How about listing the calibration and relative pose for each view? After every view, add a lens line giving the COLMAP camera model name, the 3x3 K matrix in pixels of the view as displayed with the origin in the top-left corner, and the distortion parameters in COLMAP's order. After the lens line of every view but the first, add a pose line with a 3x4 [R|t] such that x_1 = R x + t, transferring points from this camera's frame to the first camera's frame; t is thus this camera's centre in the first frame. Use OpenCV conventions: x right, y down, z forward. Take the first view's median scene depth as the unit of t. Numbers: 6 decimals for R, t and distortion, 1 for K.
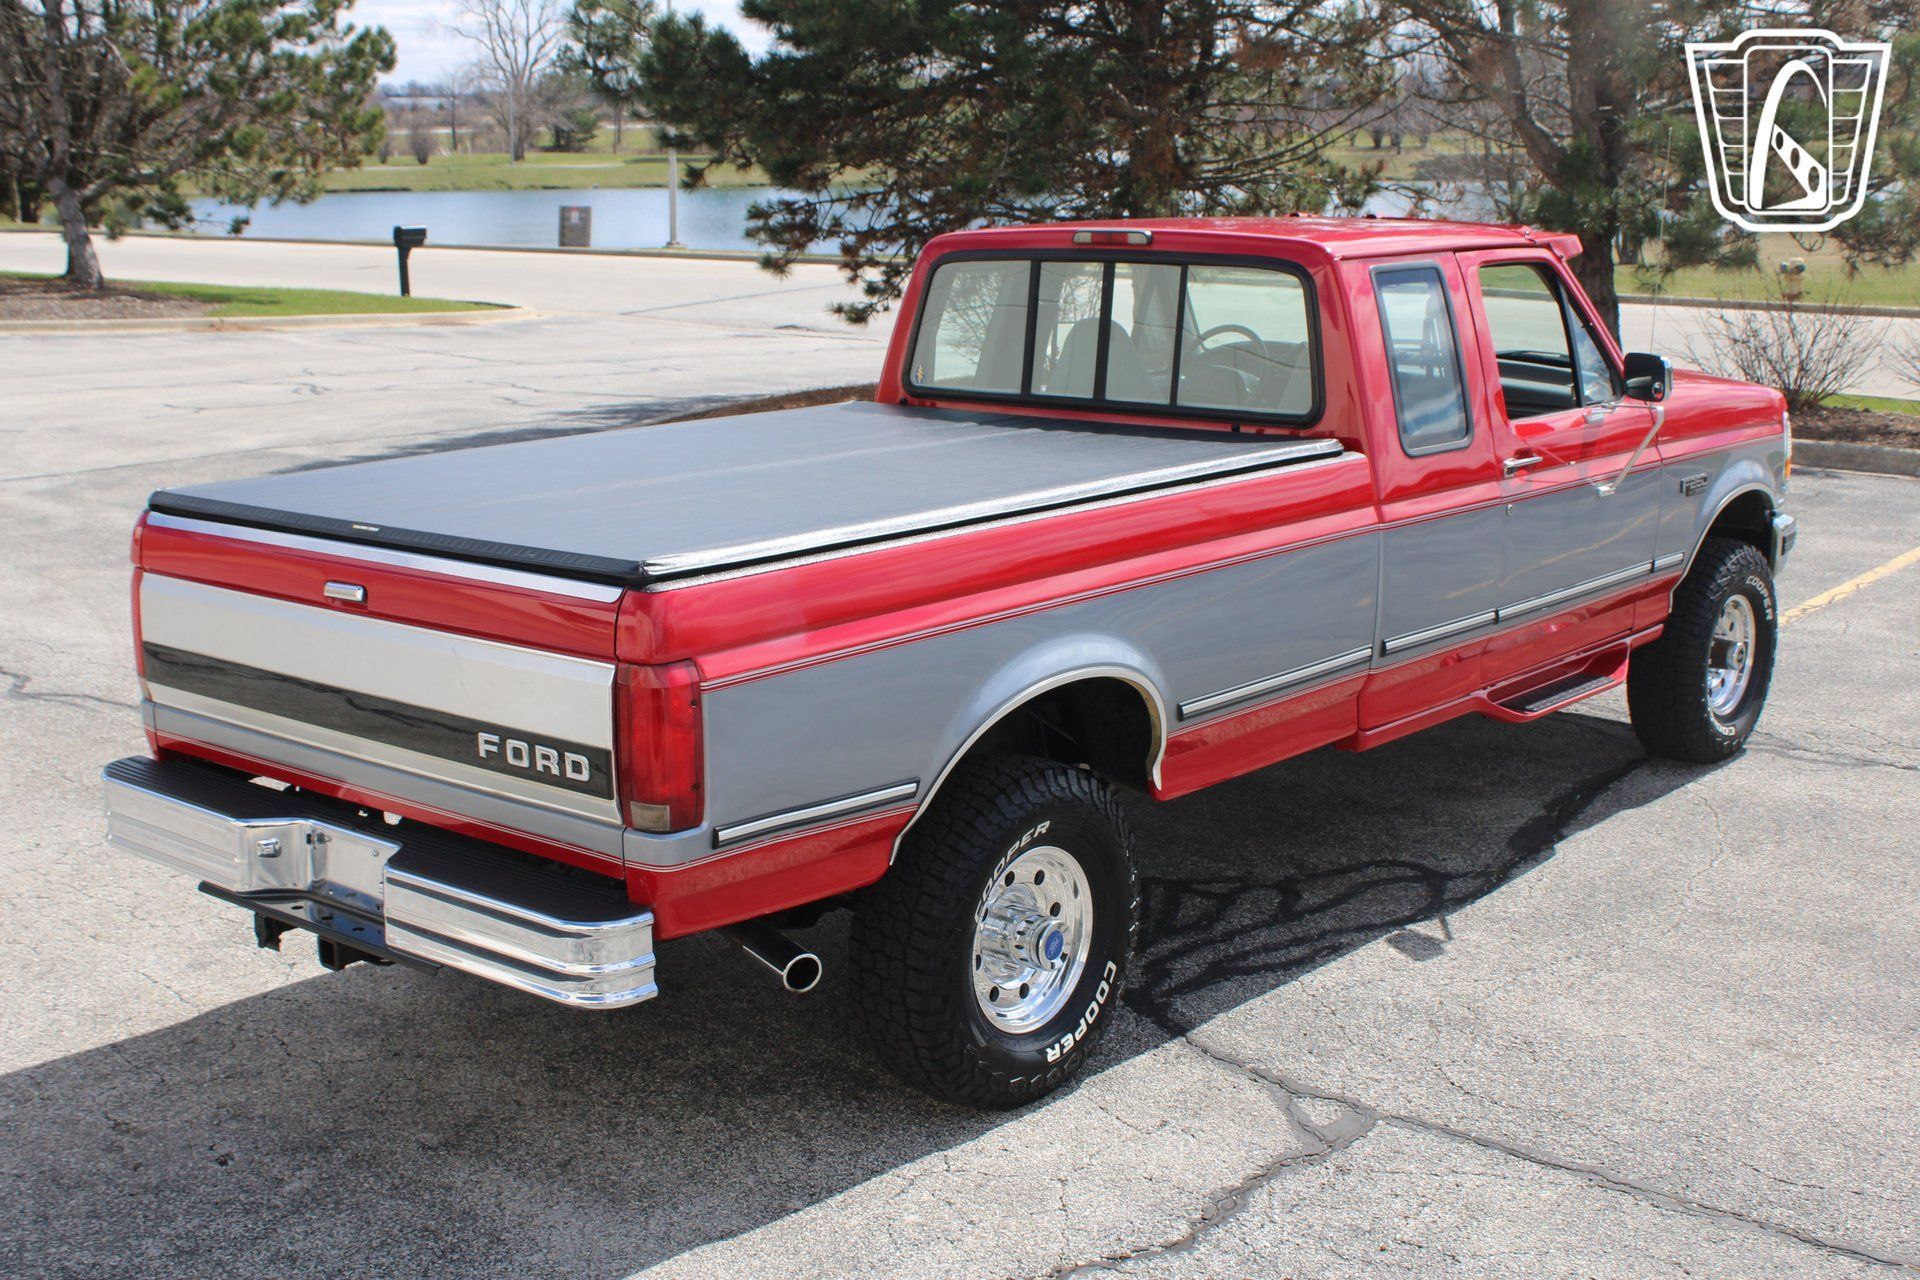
lens RADIAL K [[2289.6, 0, 956.6], [0, 2289.6, 644.3], [0, 0, 1]] dist [-0.064820, 0.028252]
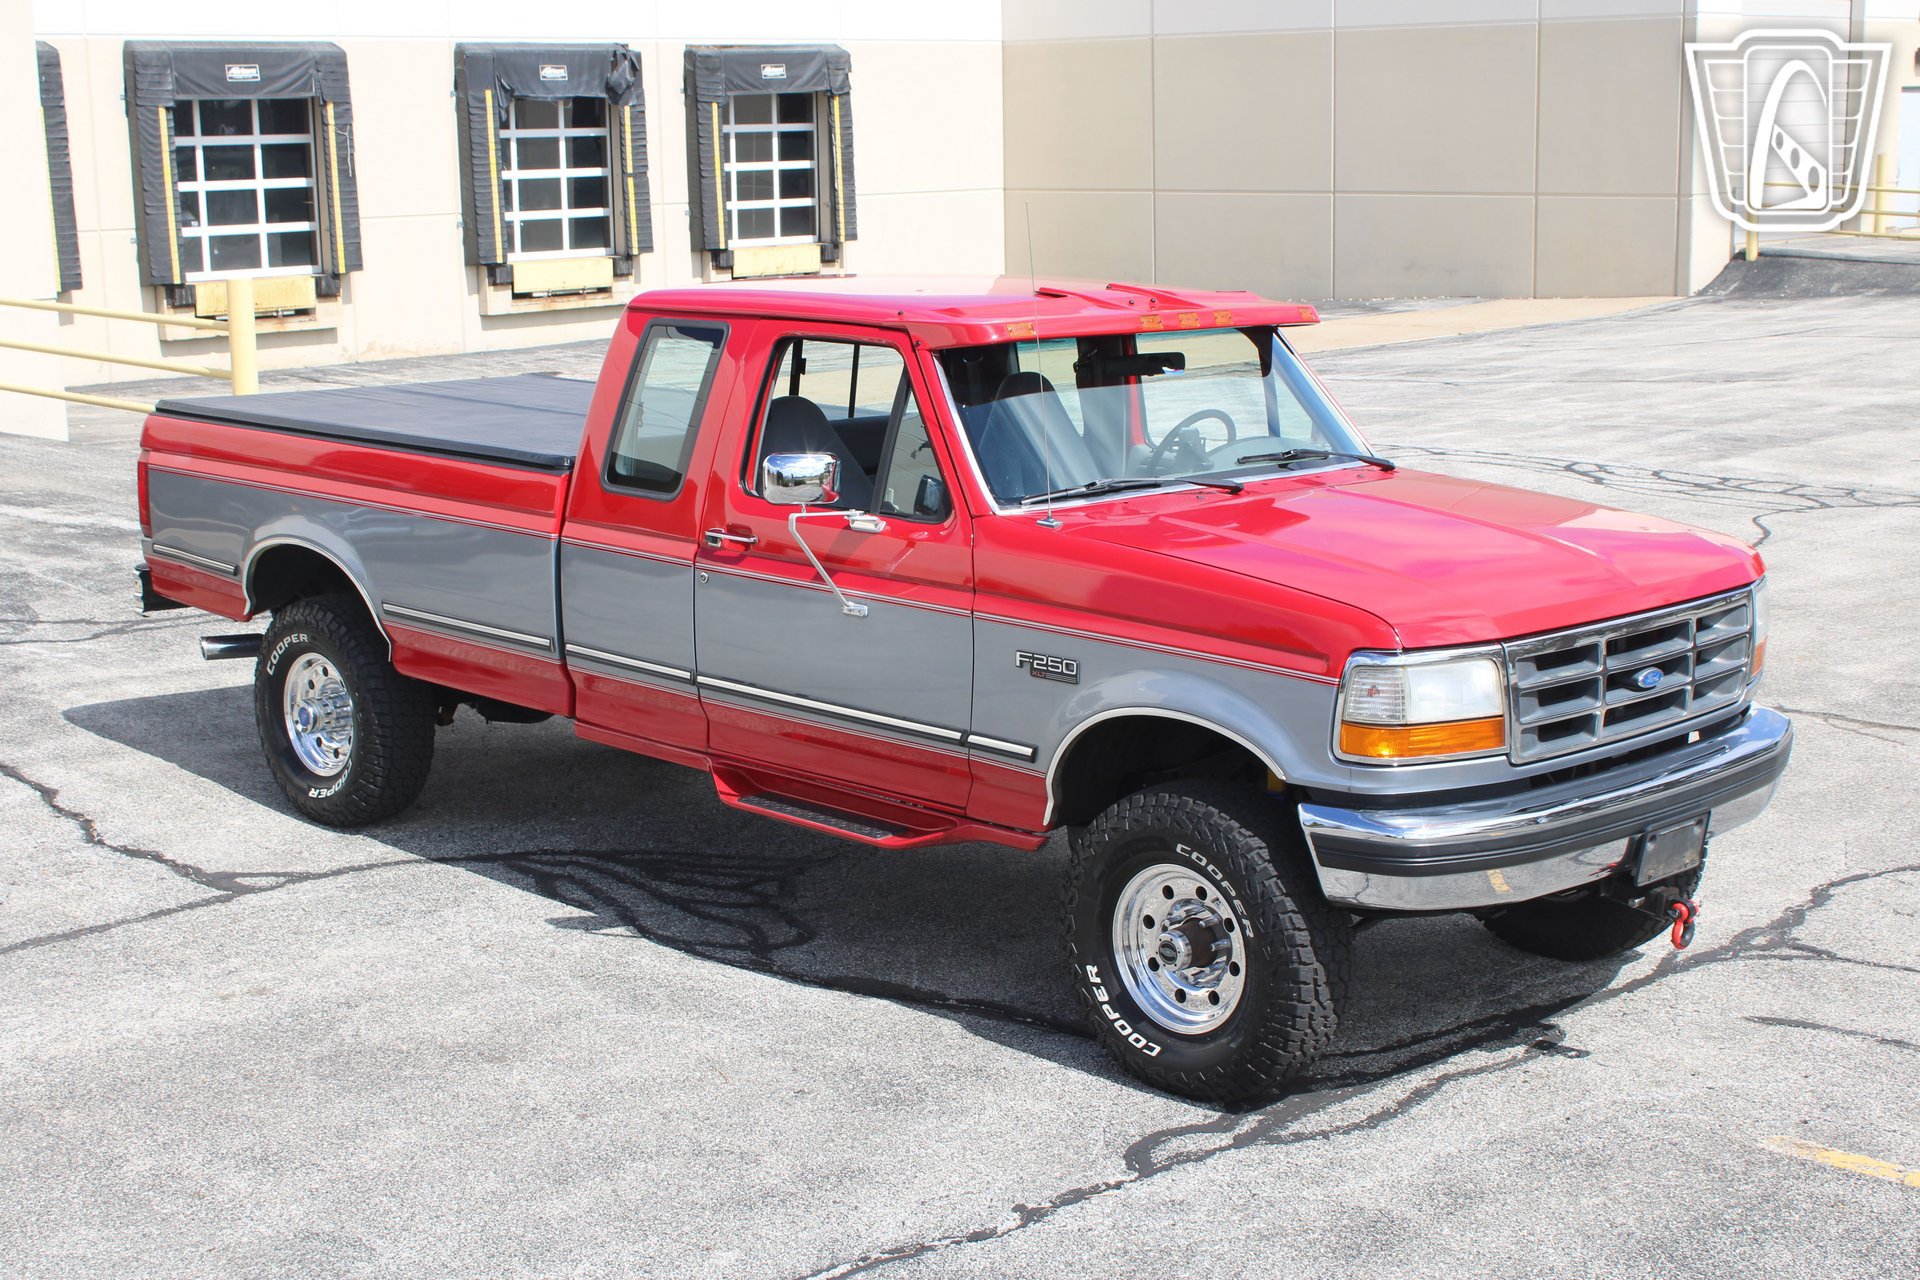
lens RADIAL K [[2781.8, 0, 968.0], [0, 2781.8, 664.8], [0, 0, 1]] dist [-0.037976, 0.032400]
pose [[-0.060643, 0.198926, -0.978136, 1.344789], [-0.211298, 0.955174, 0.207356, -0.280677], [0.975539, 0.219253, -0.015892, 1.071095]]
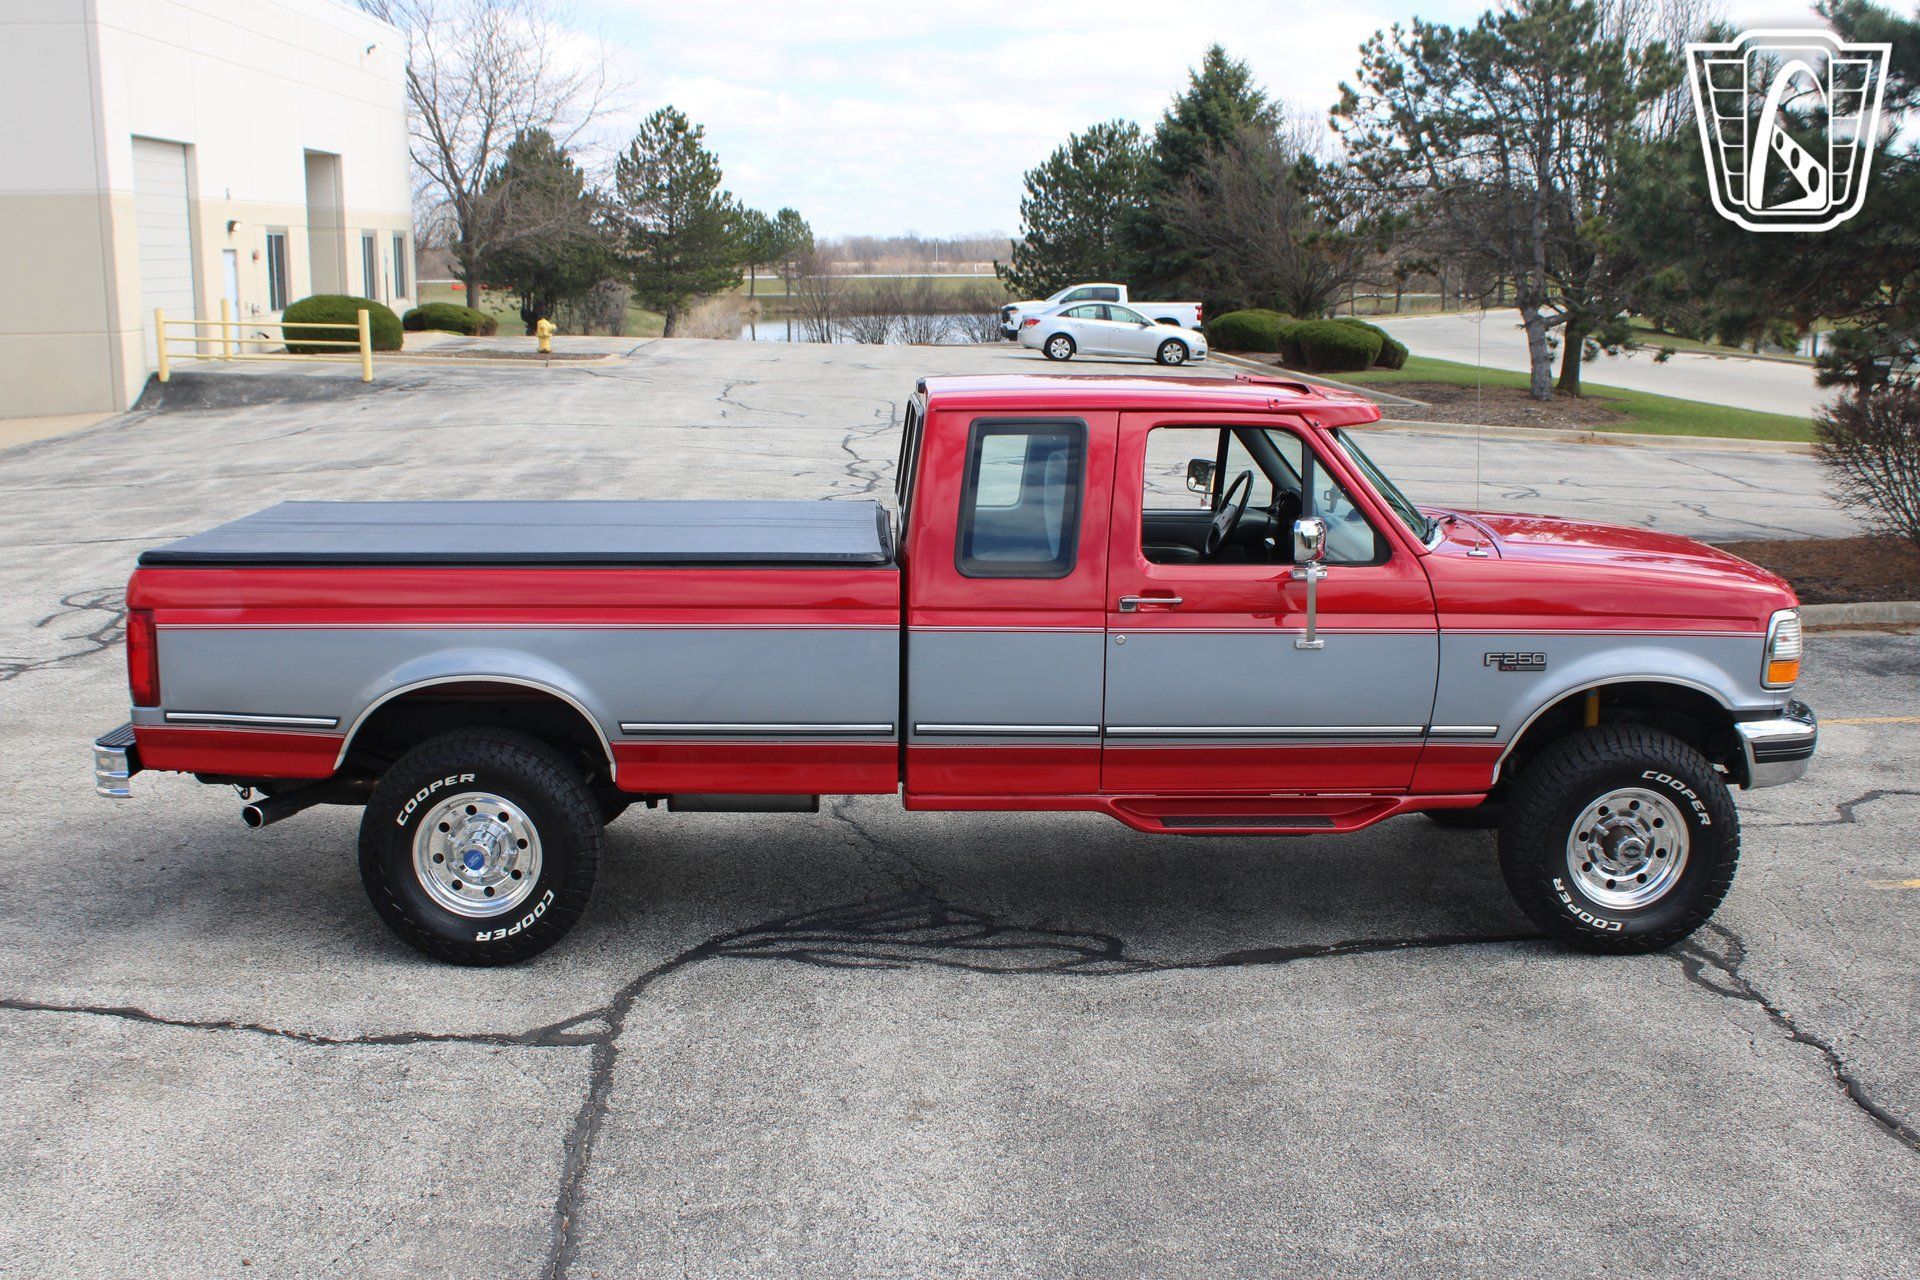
lens RADIAL K [[2038.3, 0, 957.4], [0, 2038.3, 635.1], [0, 0, 1]] dist [-0.102265, 0.065727]
pose [[0.688045, 0.134708, -0.713055, 0.854406], [-0.163041, 0.986193, 0.028986, -0.072584], [0.707115, 0.096313, 0.700508, 0.217879]]
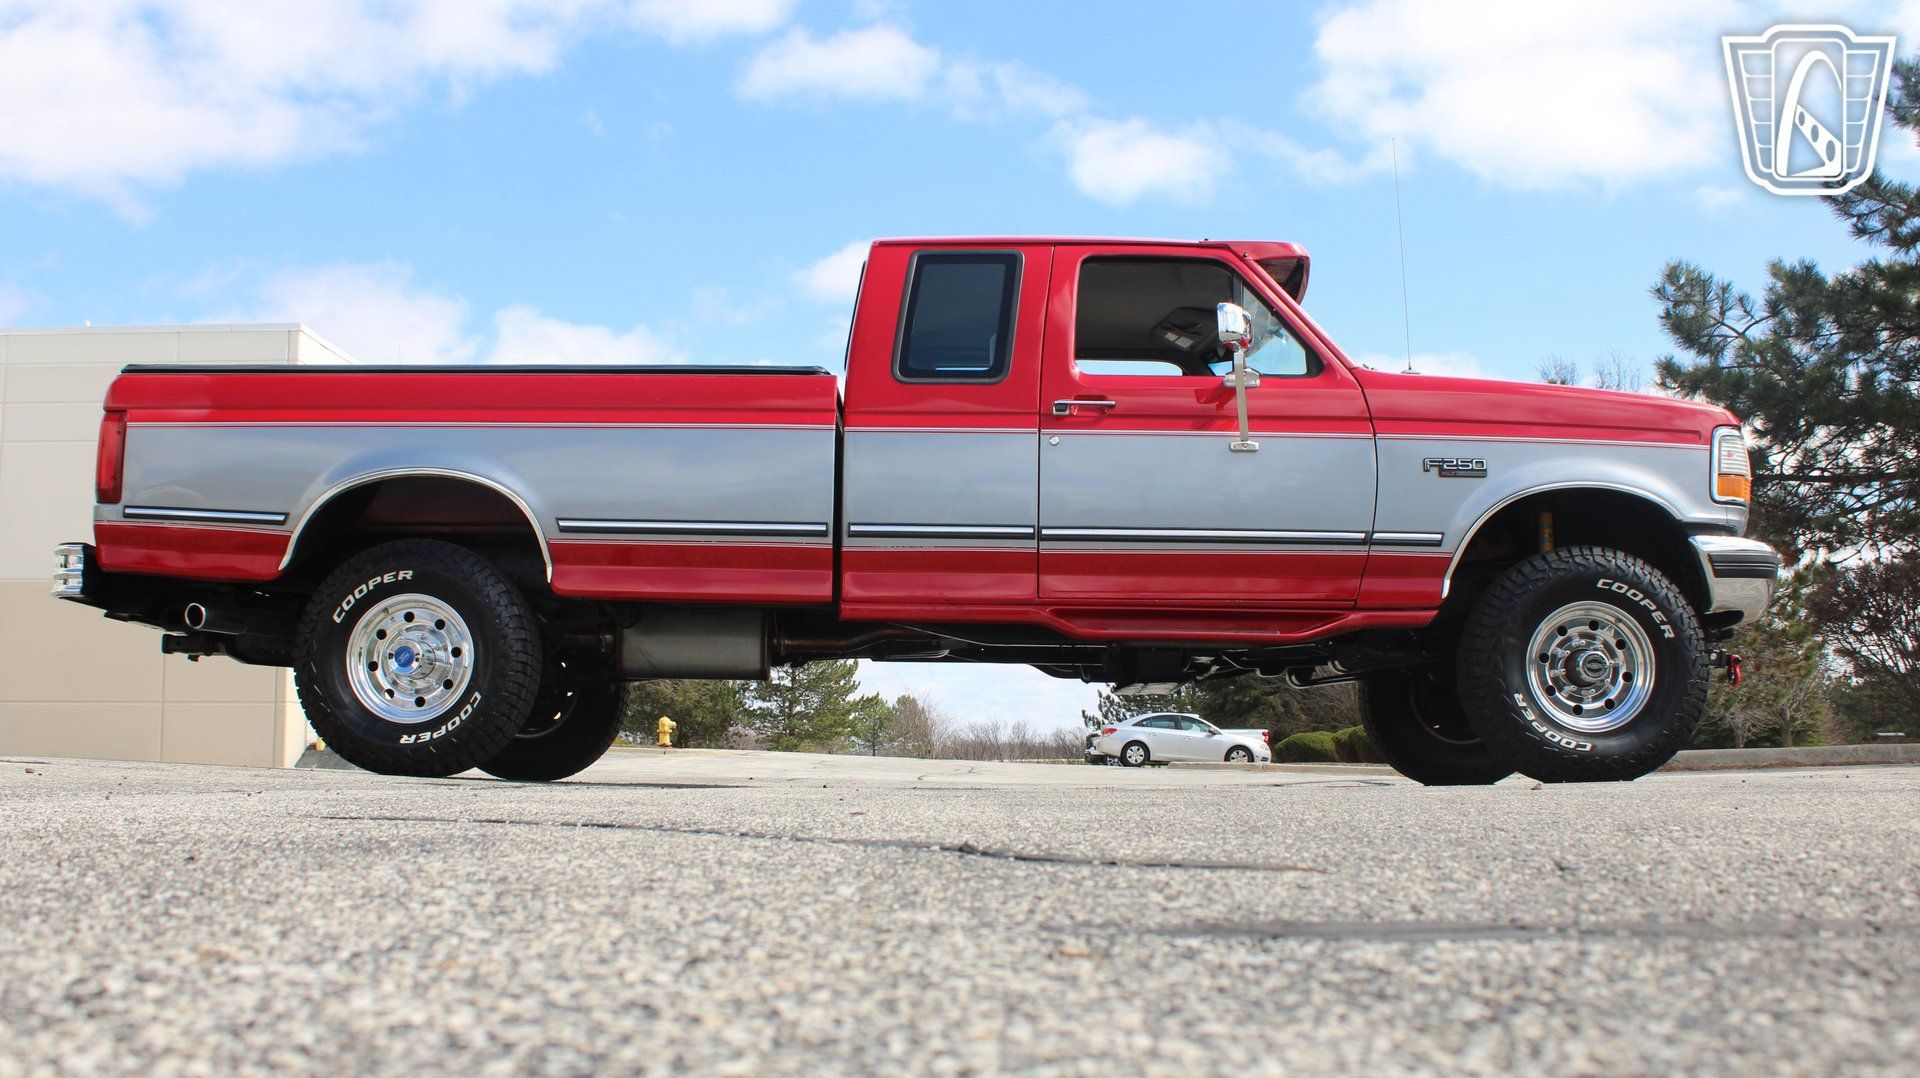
lens RADIAL K [[1842.7, 0, 957.8], [0, 1842.7, 548.2], [0, 0, 1]] dist [-0.108864, 0.015142]
pose [[0.645727, -0.085704, -0.758744, 0.851980], [-0.172202, 0.951736, -0.254056, 0.220889], [0.743898, 0.294708, 0.599803, 0.400752]]
